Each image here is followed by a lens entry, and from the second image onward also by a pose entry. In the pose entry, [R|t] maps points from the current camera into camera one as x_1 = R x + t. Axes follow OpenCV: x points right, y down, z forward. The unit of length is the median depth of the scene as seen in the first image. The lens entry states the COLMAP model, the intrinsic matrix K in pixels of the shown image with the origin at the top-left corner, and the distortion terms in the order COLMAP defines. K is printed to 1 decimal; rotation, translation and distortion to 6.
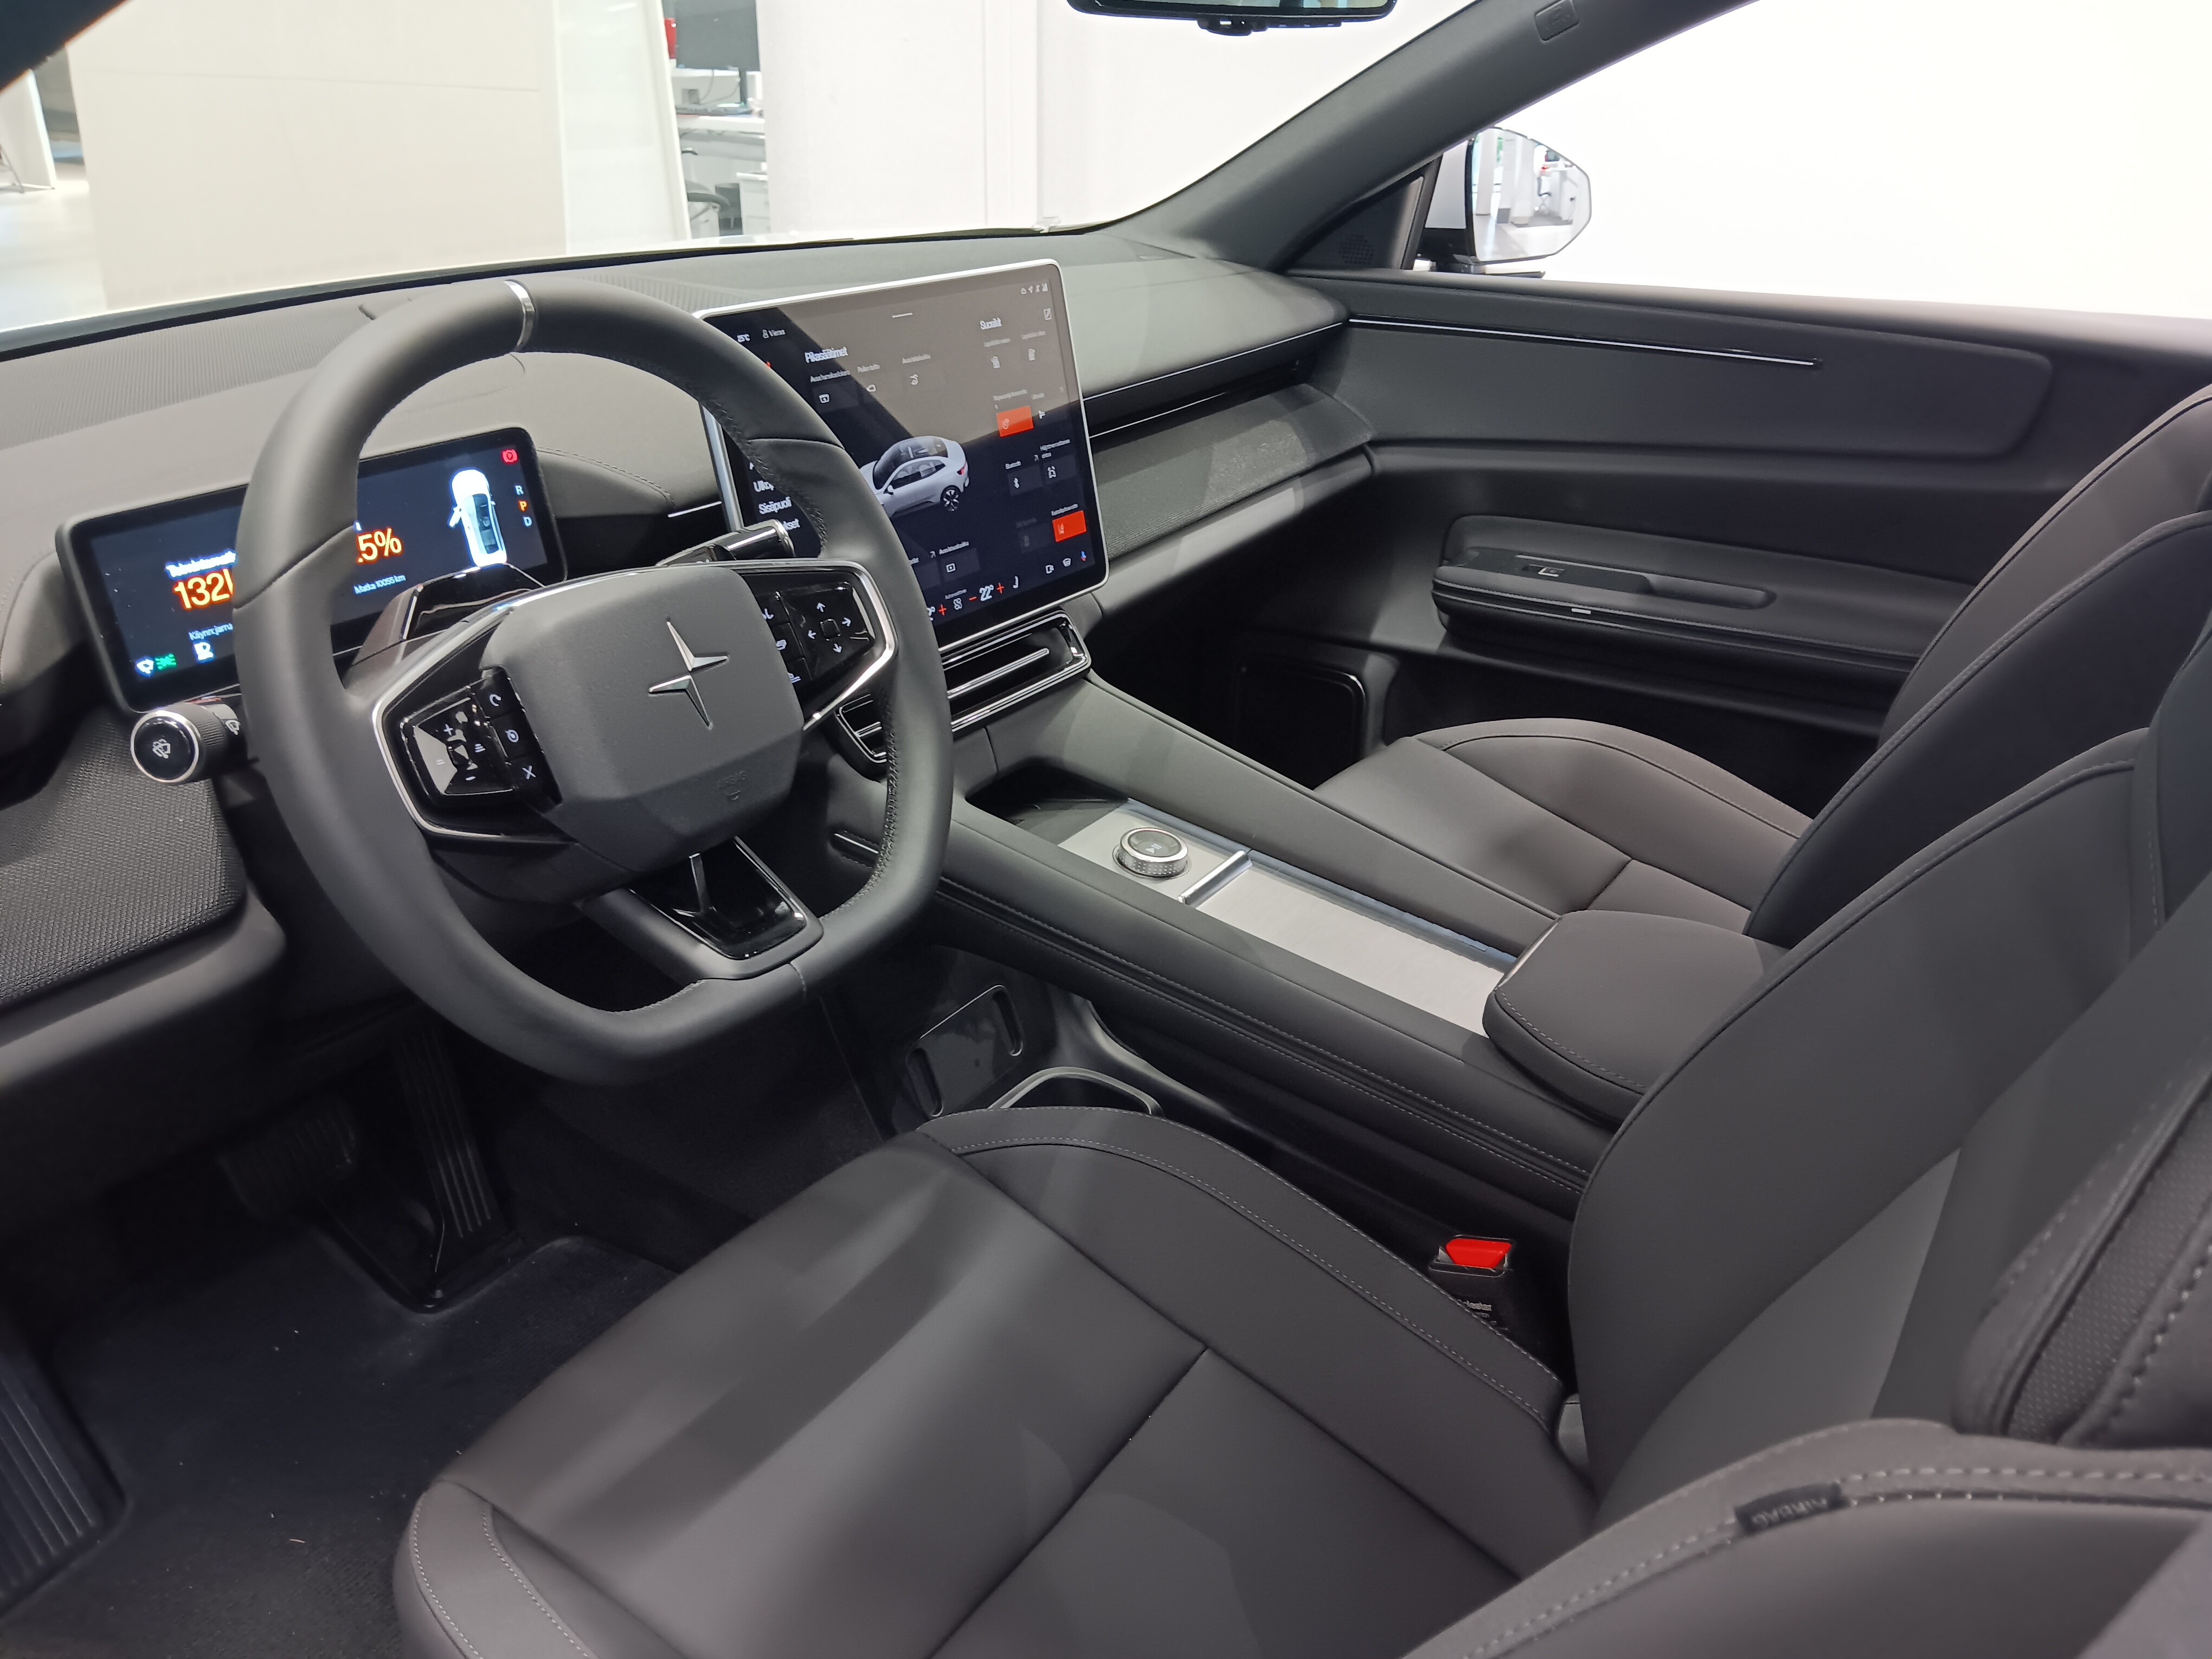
lens RADIAL K [[1726.7, 0, 1112.9], [0, 1726.7, 839.6], [0, 0, 1]] dist [0.113722, -0.267599]
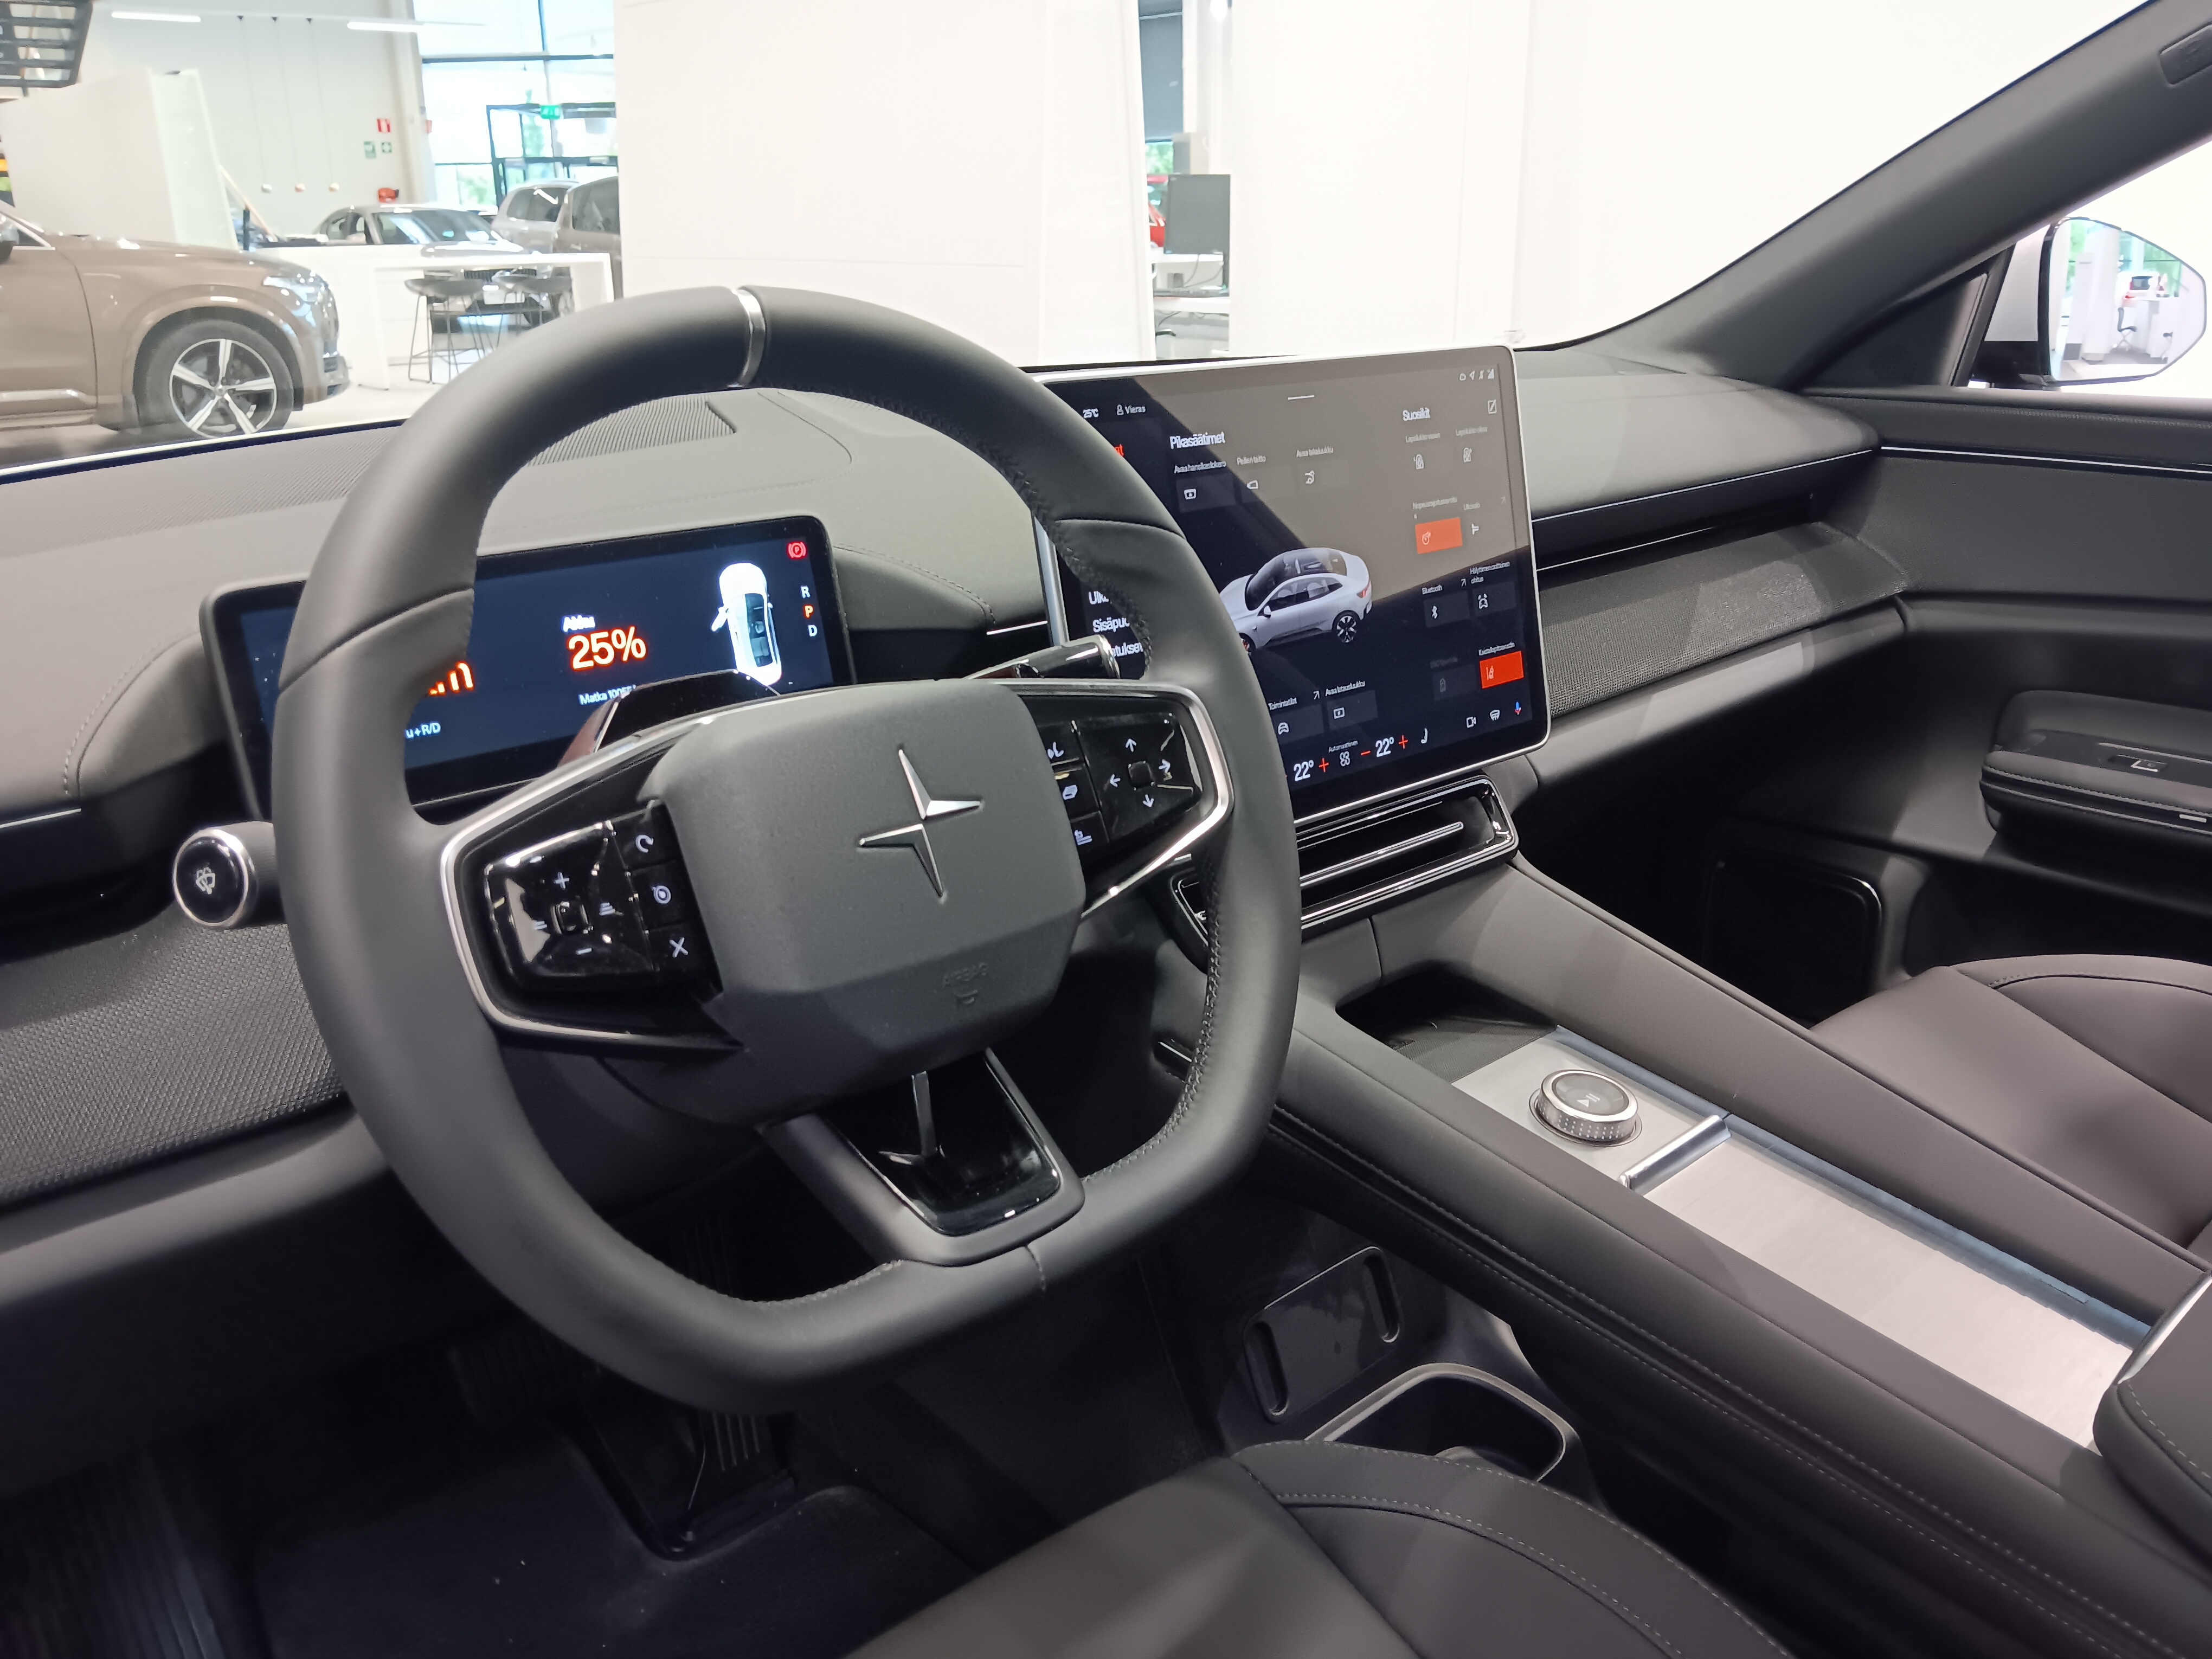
lens RADIAL K [[1726.7, 0, 1112.9], [0, 1726.7, 839.6], [0, 0, 1]] dist [0.113722, -0.267599]
pose [[0.966057, 0.059880, -0.251293, 0.007939], [-0.084564, 0.992471, -0.088600, -0.022157], [0.244096, 0.106843, 0.963847, 0.229721]]
